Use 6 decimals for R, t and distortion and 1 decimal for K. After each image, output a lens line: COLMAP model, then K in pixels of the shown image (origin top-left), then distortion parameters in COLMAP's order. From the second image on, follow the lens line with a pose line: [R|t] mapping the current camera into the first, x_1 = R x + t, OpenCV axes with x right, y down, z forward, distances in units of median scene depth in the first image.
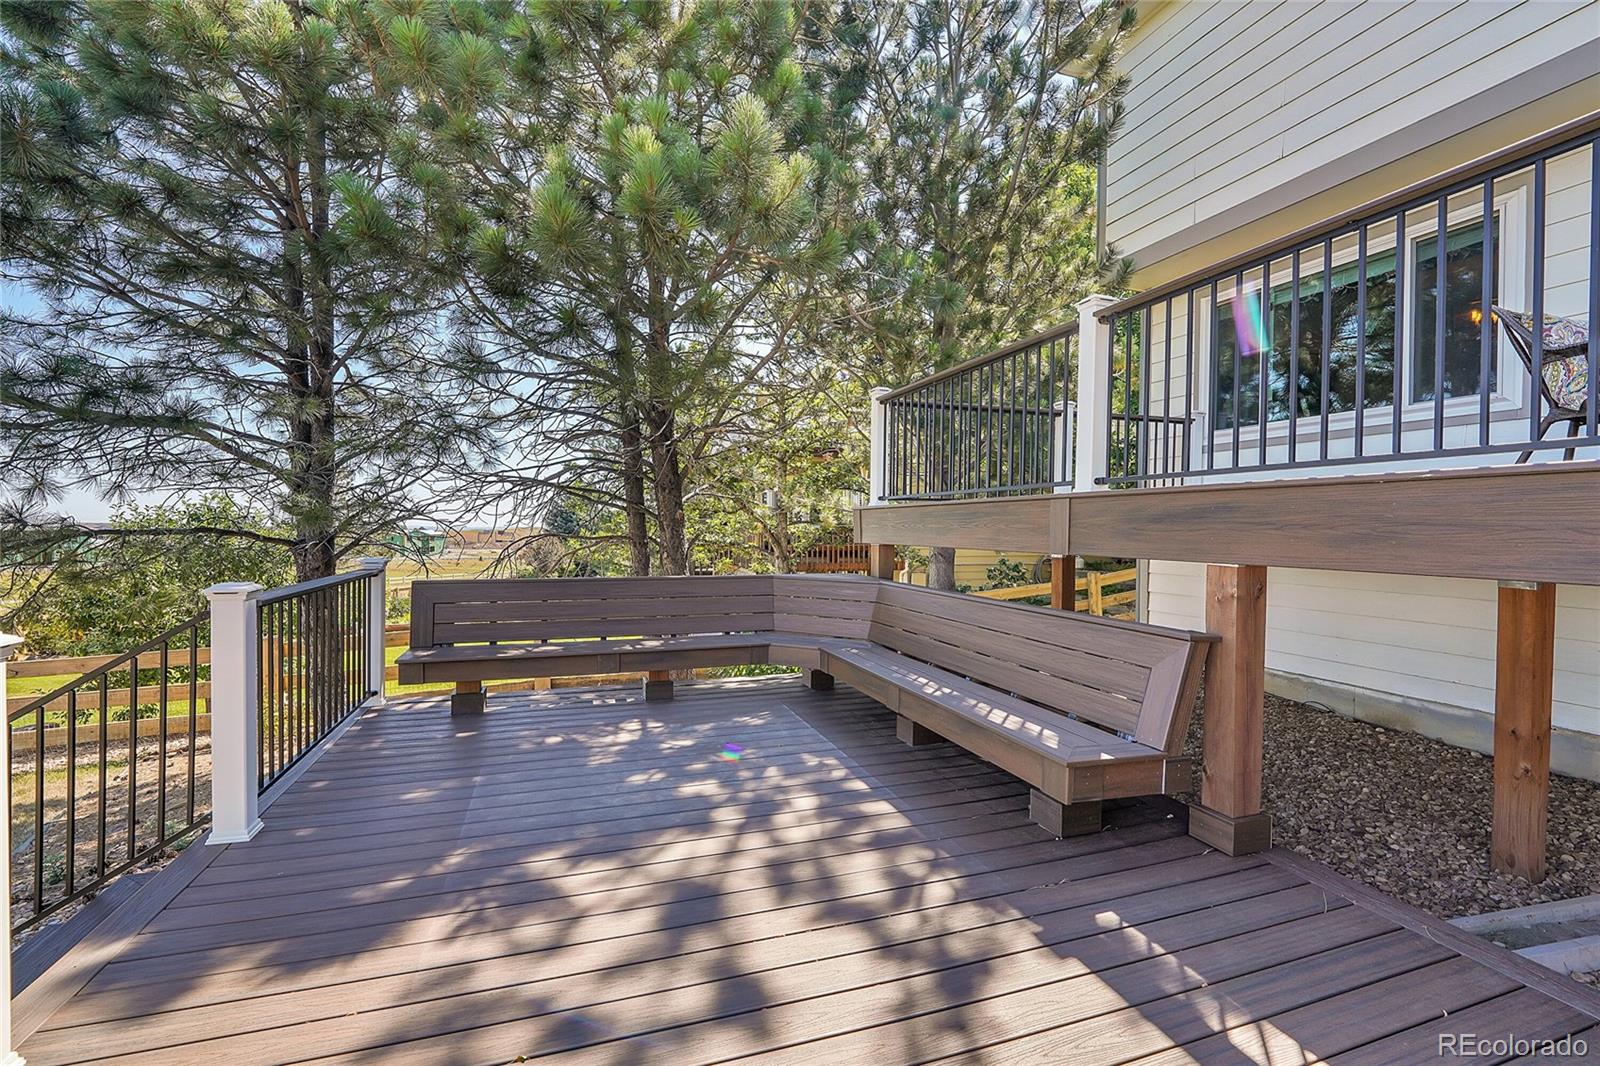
lens RADIAL K [[650.0, 0, 800.0], [0, 650.0, 533.0], [0, 0, 1]] dist [-0.012620, 0.000113]
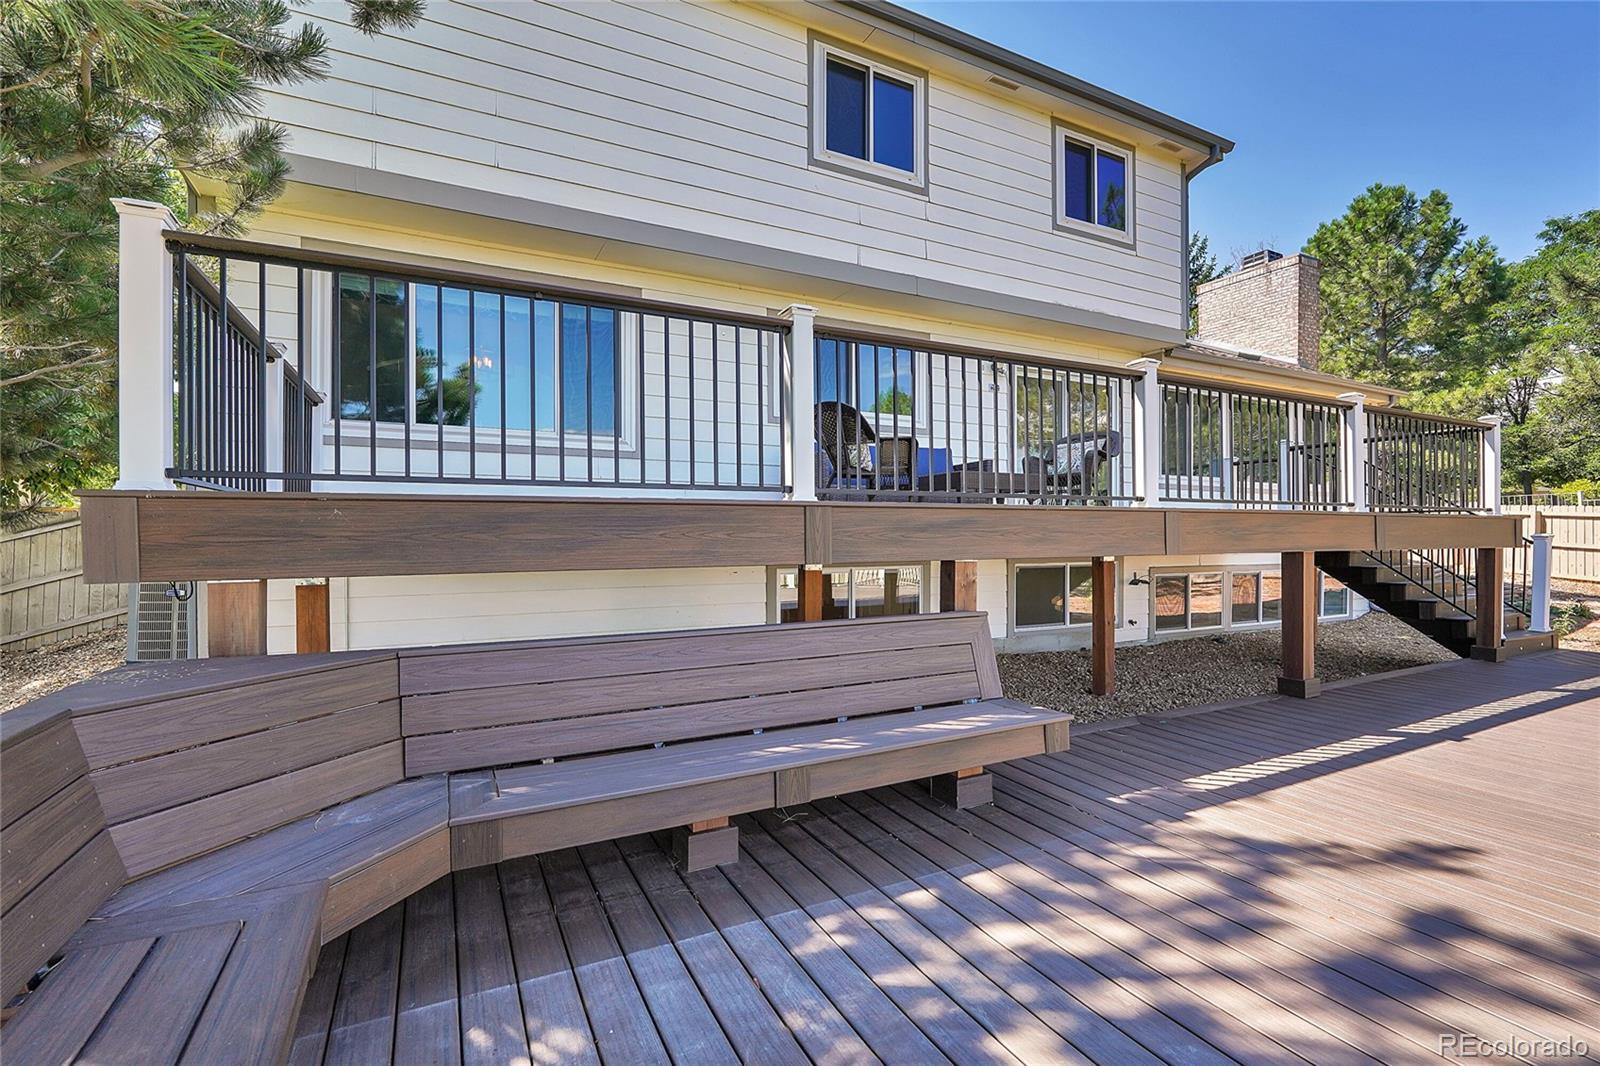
lens RADIAL K [[686.2, 0, 800.0], [0, 686.2, 533.0], [0, 0, 1]] dist [-0.013348, 0.000433]
pose [[-0.087346, 0.003763, 0.996171, -0.768247], [0.018722, 0.999822, -0.002135, -0.010253], [-0.996002, 0.018464, -0.087401, 1.421224]]
